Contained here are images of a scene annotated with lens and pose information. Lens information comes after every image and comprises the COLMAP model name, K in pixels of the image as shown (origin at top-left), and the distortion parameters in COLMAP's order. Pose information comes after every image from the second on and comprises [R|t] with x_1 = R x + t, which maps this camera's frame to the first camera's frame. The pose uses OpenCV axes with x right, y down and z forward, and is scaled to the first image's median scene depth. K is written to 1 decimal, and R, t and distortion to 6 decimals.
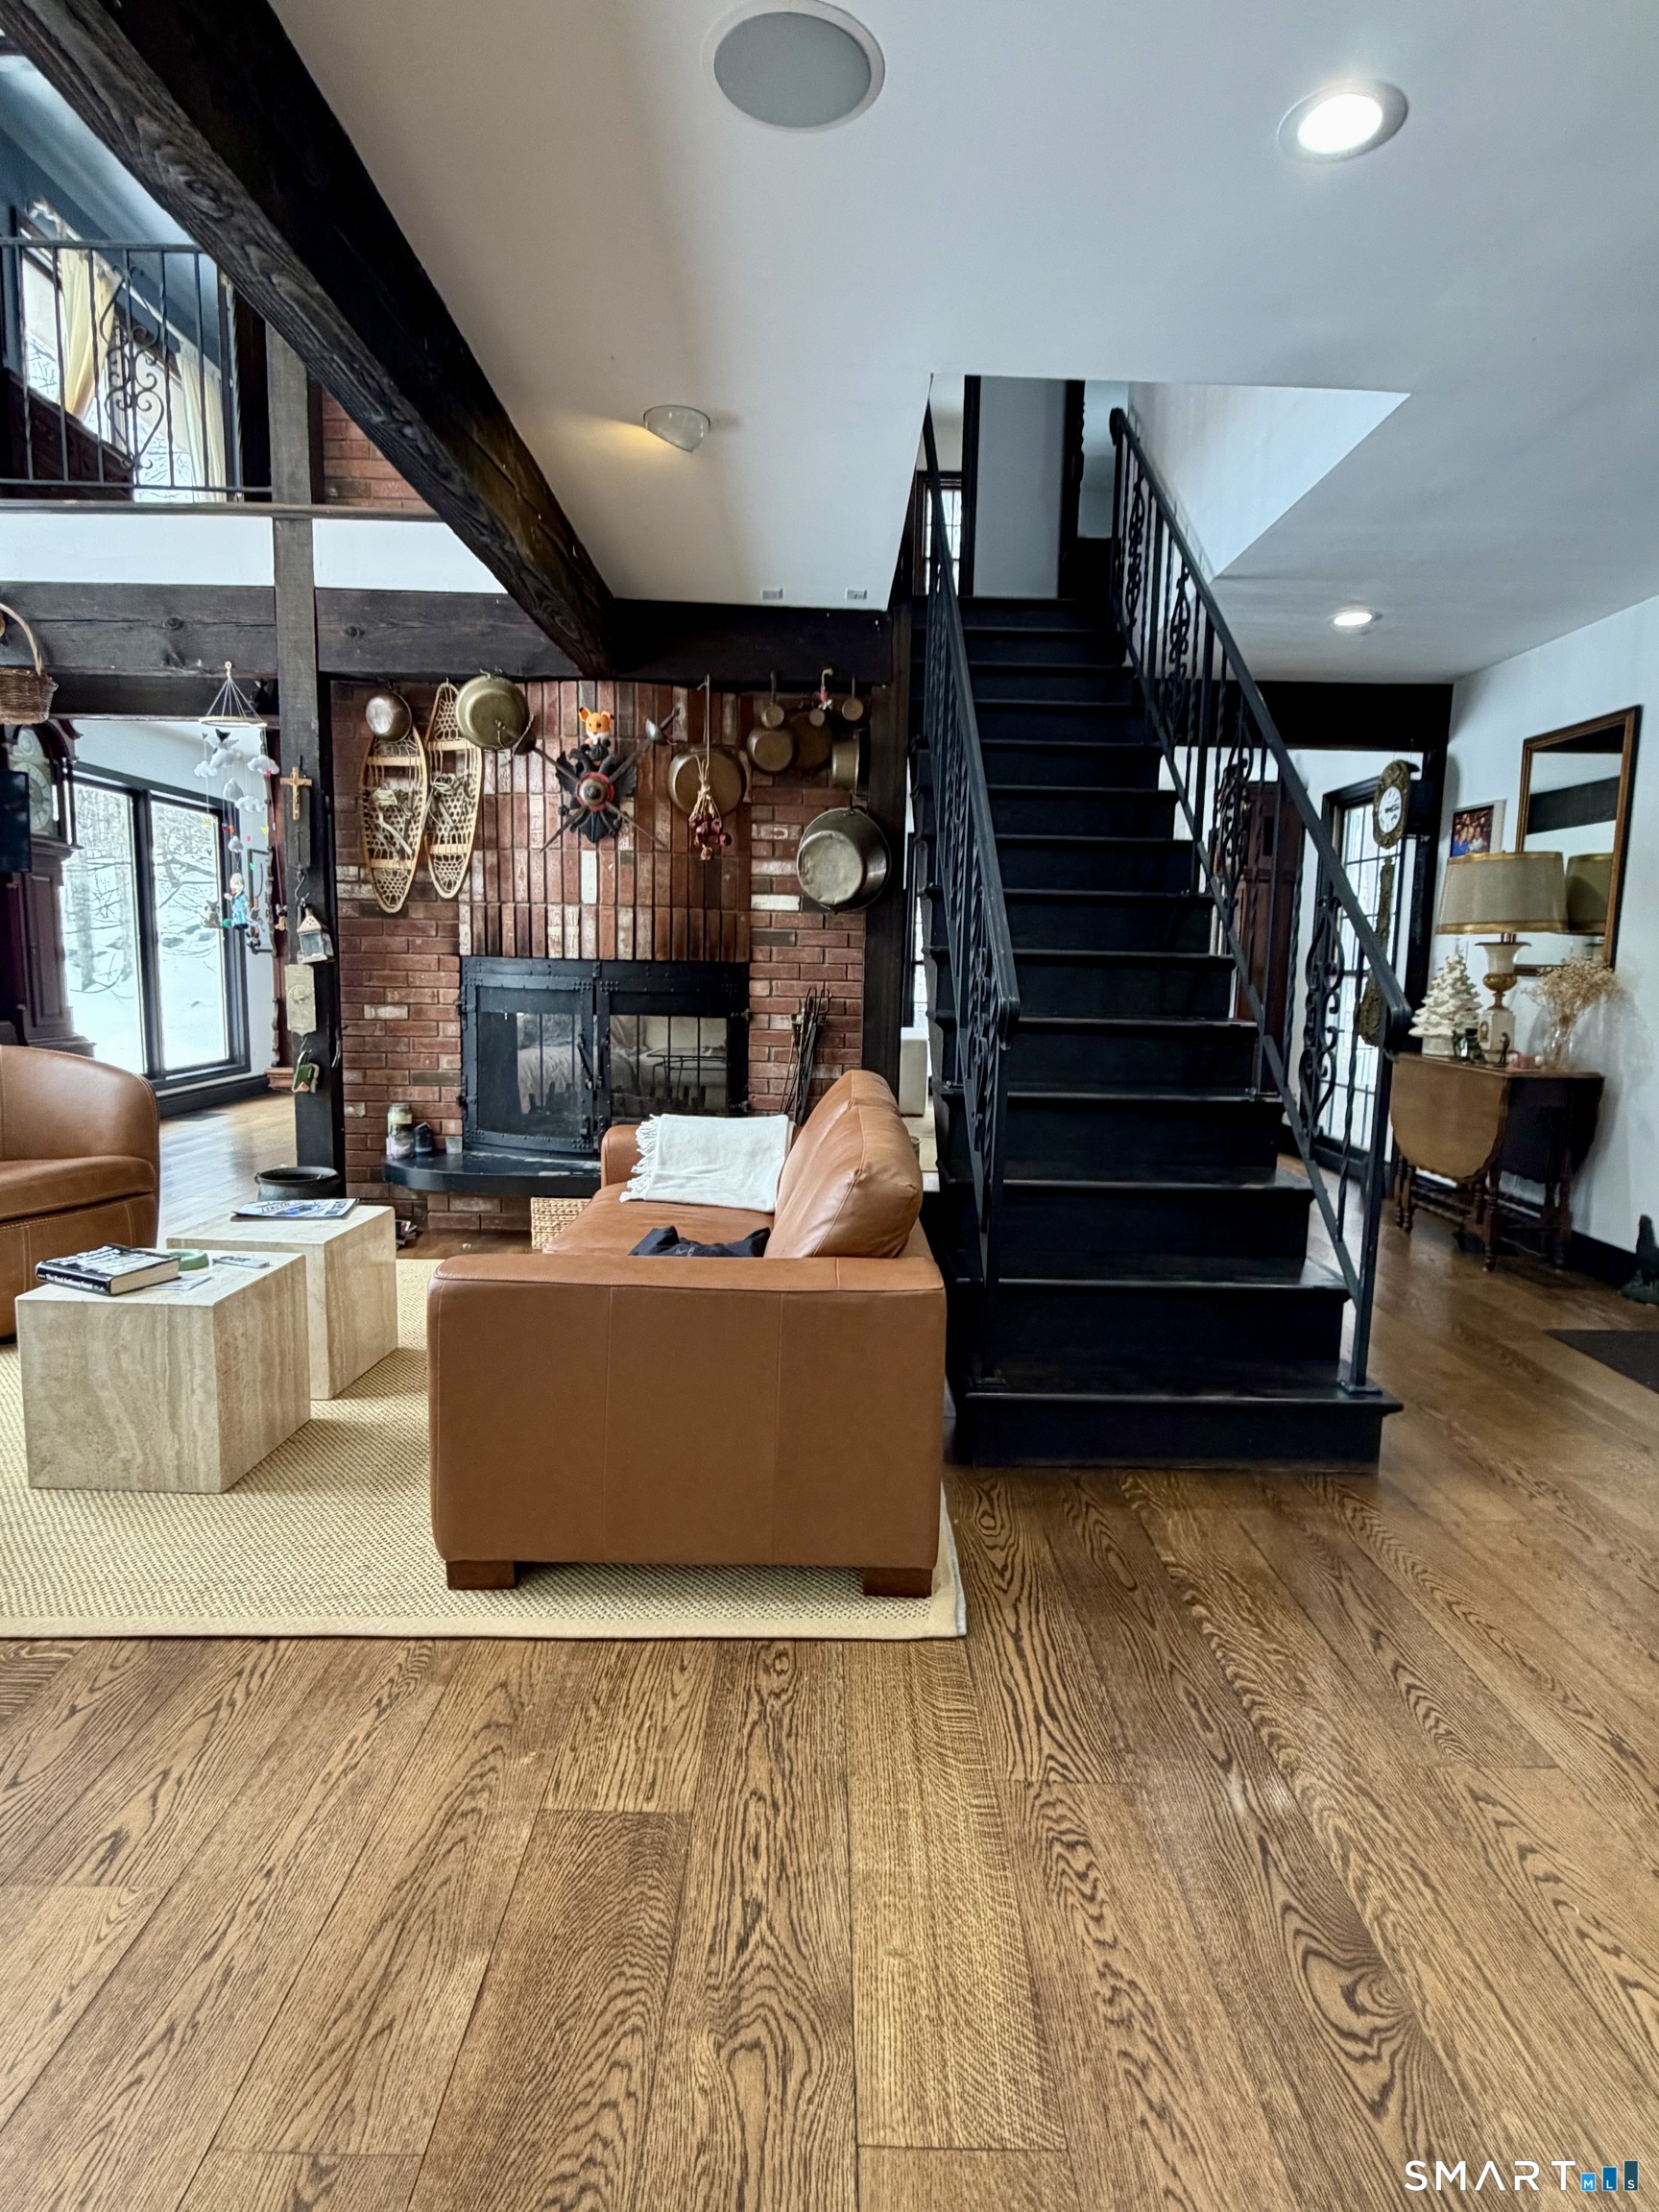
lens RADIAL K [[1169.8, 0, 829.5], [0, 1169.8, 1106.0], [0, 0, 1]] dist [0.000825, 0.001559]
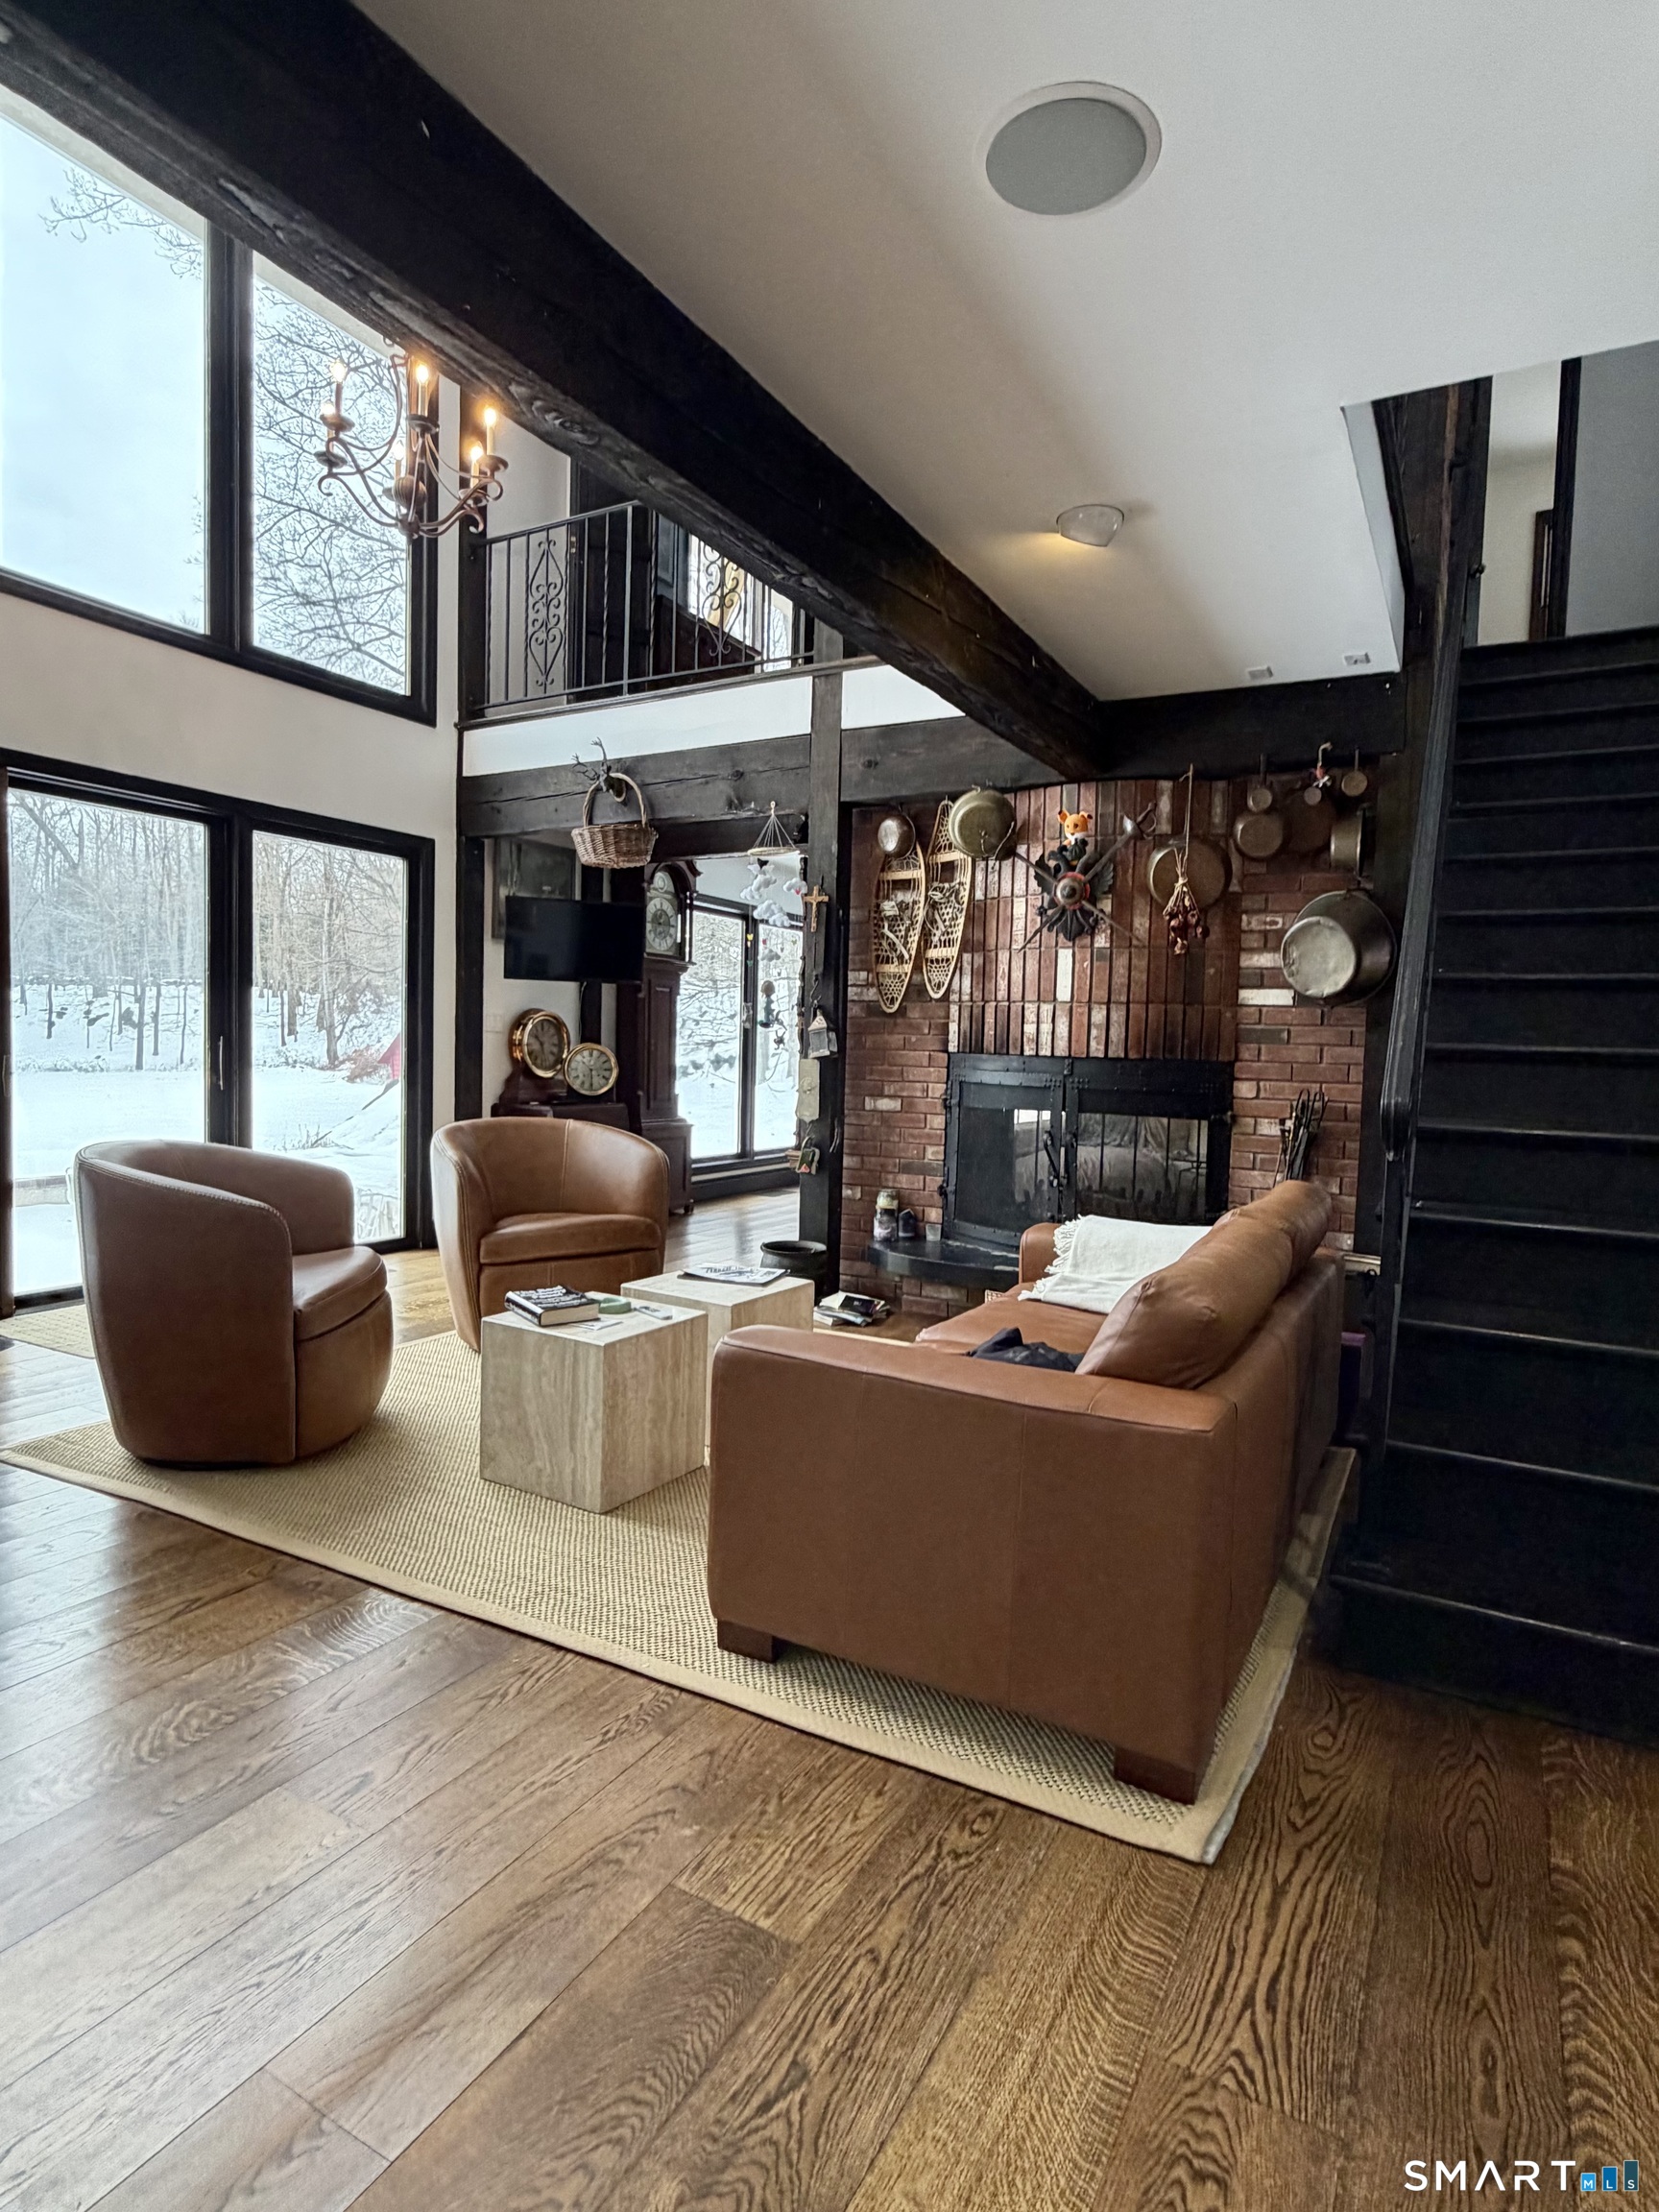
lens RADIAL K [[1165.5, 0, 829.5], [0, 1165.5, 1106.0], [0, 0, 1]] dist [0.001544, -0.000006]
pose [[0.869449, 0.028650, -0.493192, 0.119010], [-0.072086, 0.994989, -0.069281, -0.000405], [0.488736, 0.095788, 0.867157, 0.048085]]
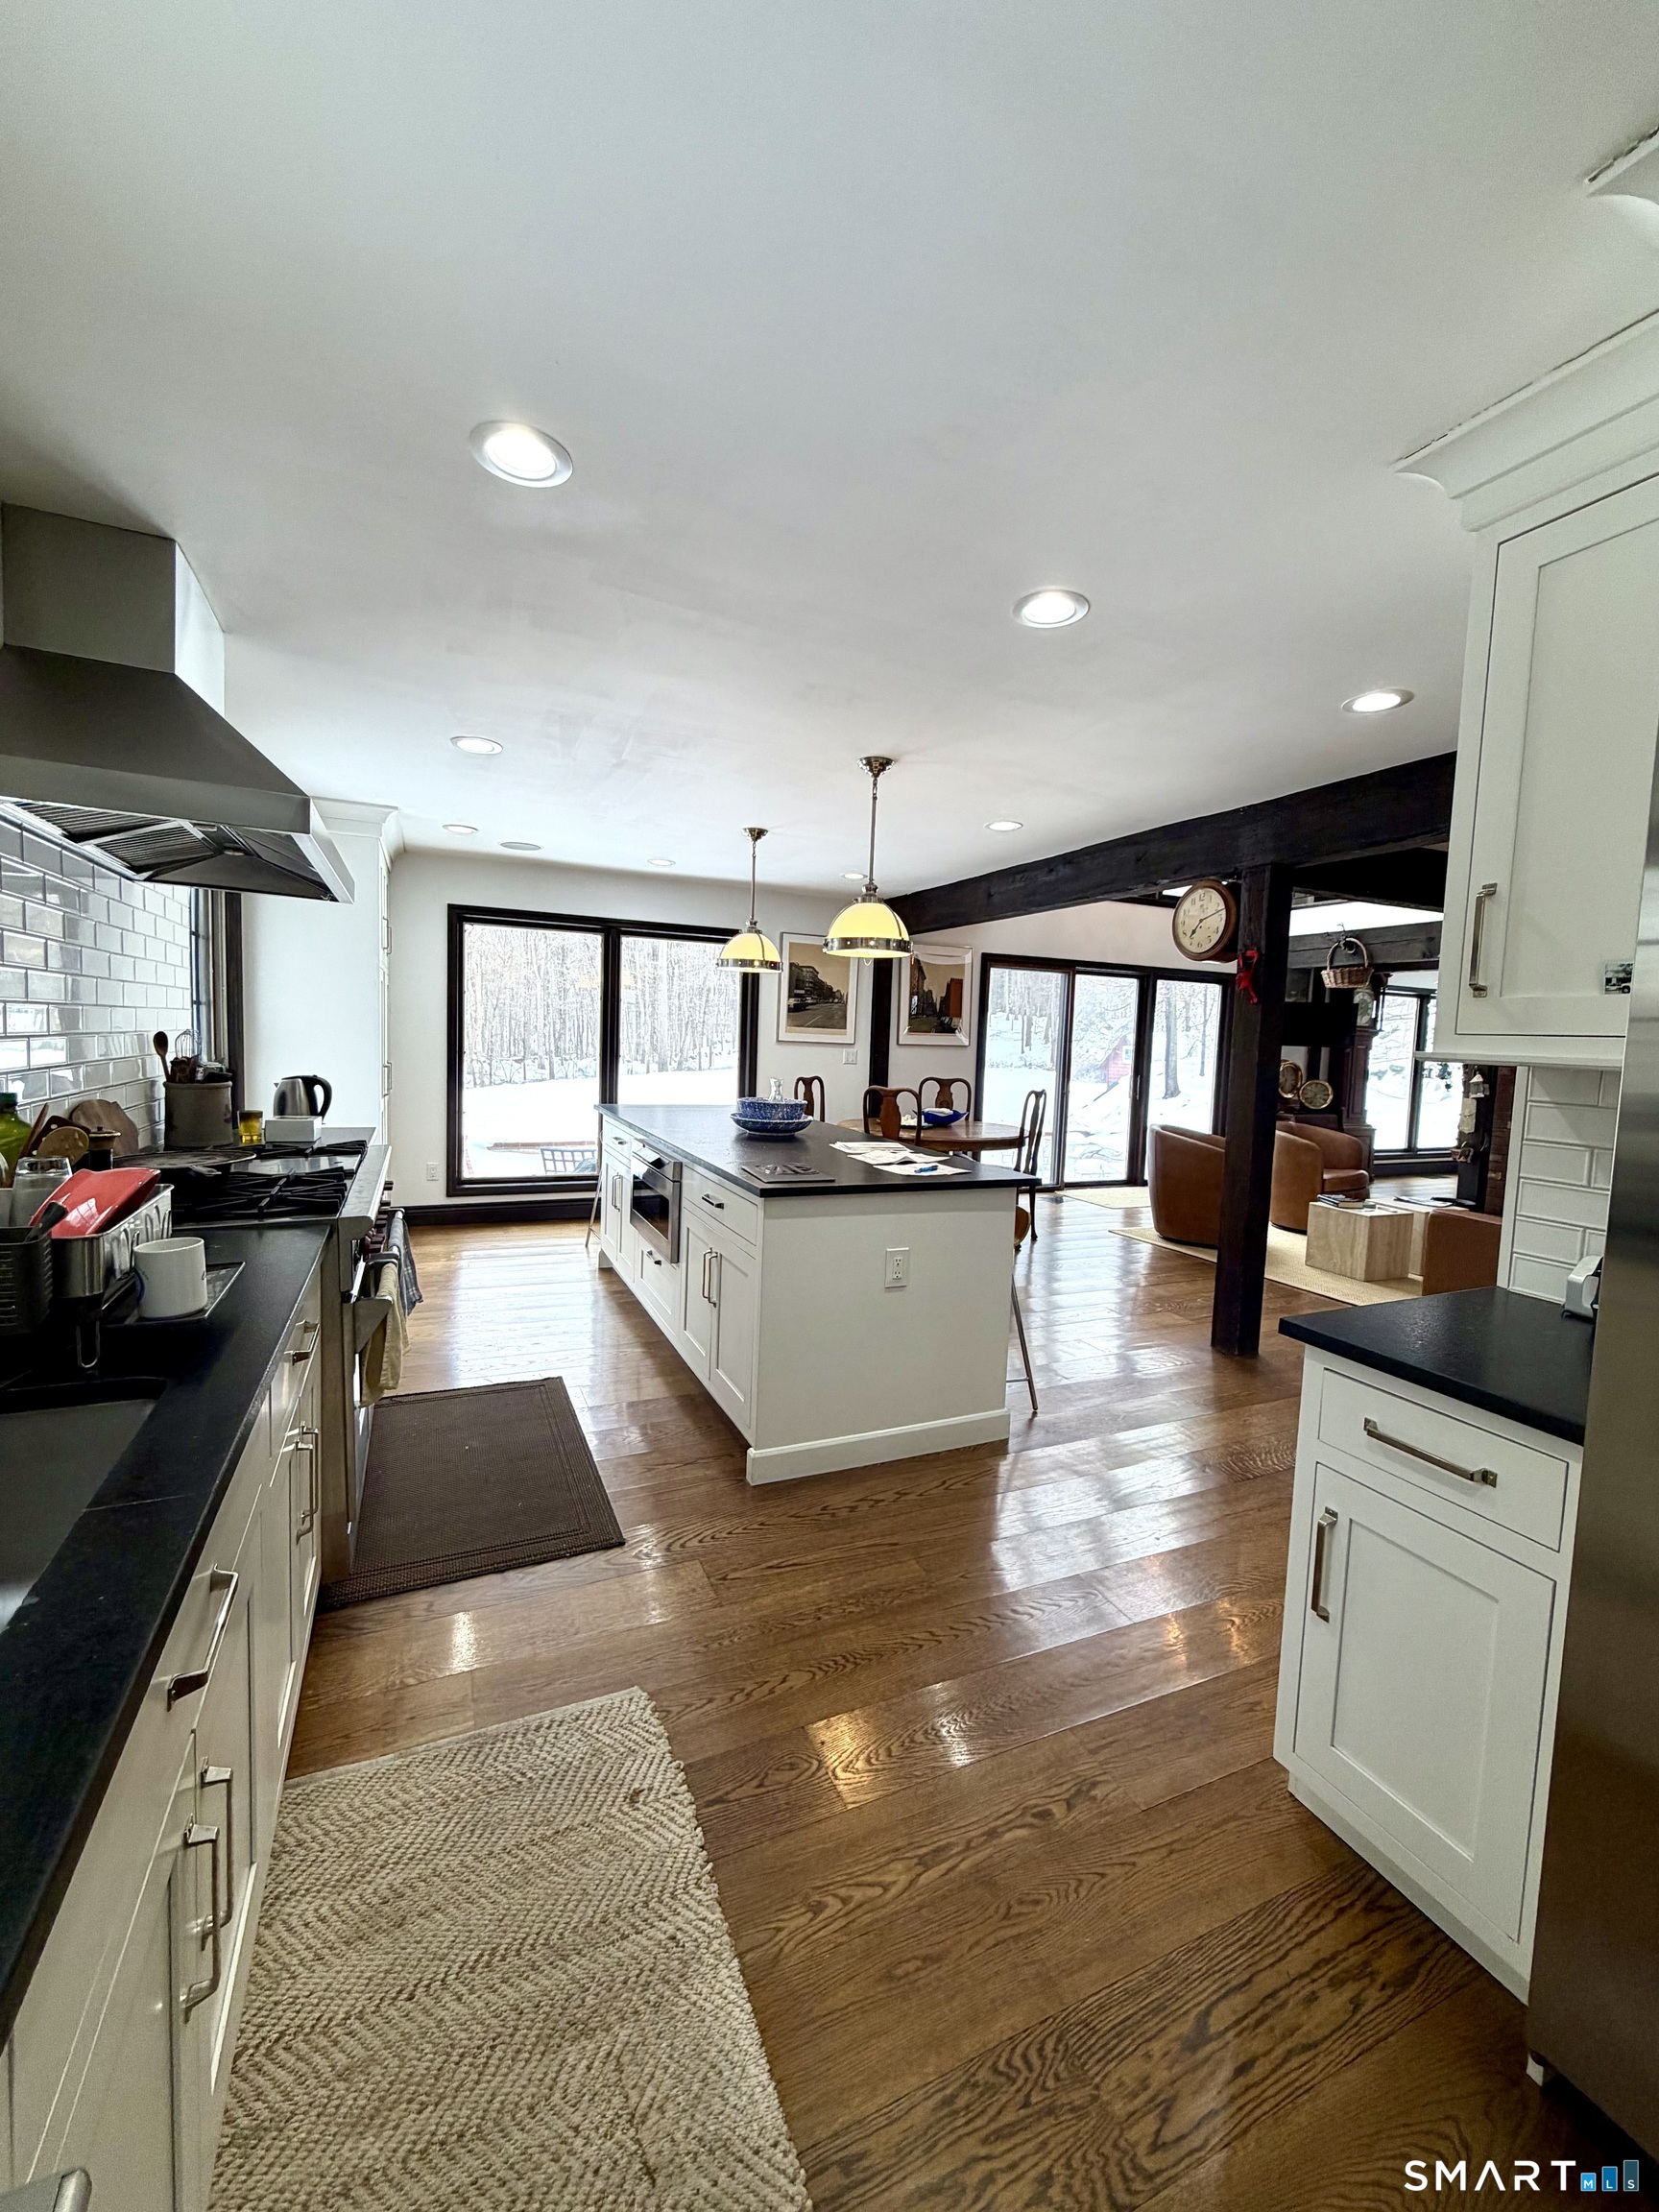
lens RADIAL K [[885.6, 0, 829.5], [0, 885.6, 1106.0], [0, 0, 1]] dist [-0.002096, -0.000070]
pose [[0.406789, 0.067935, -0.910993, 0.498809], [-0.142168, 0.989789, 0.010329, 0.033651], [0.902392, 0.125312, 0.412293, -0.633750]]
